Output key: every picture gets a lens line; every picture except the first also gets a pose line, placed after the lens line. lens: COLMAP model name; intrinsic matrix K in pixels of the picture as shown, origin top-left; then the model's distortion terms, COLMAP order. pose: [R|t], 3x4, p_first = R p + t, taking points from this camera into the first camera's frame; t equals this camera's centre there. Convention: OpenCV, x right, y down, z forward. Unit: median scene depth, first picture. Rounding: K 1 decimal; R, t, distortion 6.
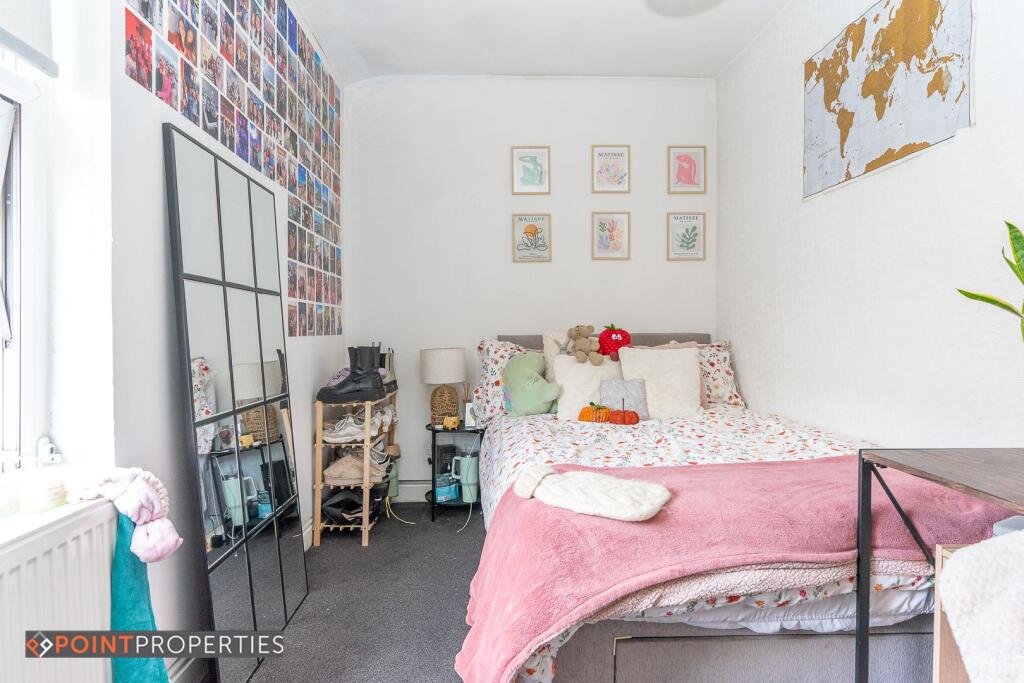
lens RADIAL K [[562.2, 0, 512.5], [0, 562.2, 340.7], [0, 0, 1]] dist [0.001023, 0.003207]
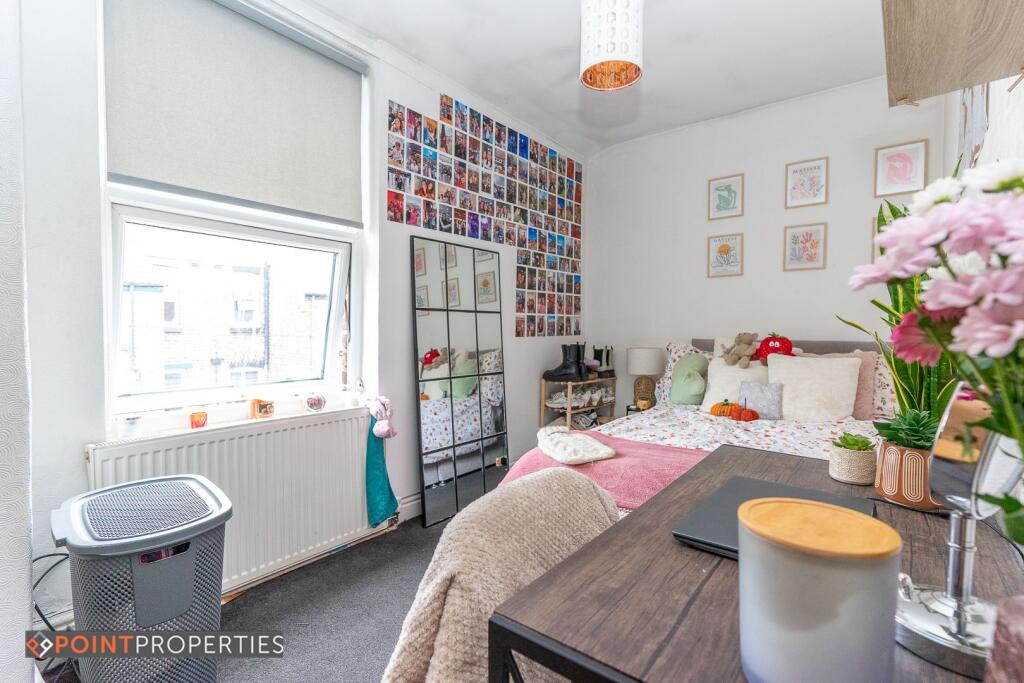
lens RADIAL K [[487.9, 0, 509.8], [0, 487.9, 338.6], [0, 0, 1]] dist [0.018610, 0.000471]
pose [[0.757606, 0.028337, -0.652097, 0.452618], [-0.022897, 0.999596, 0.016836, -0.023365], [0.652310, 0.002176, 0.757949, -0.070132]]
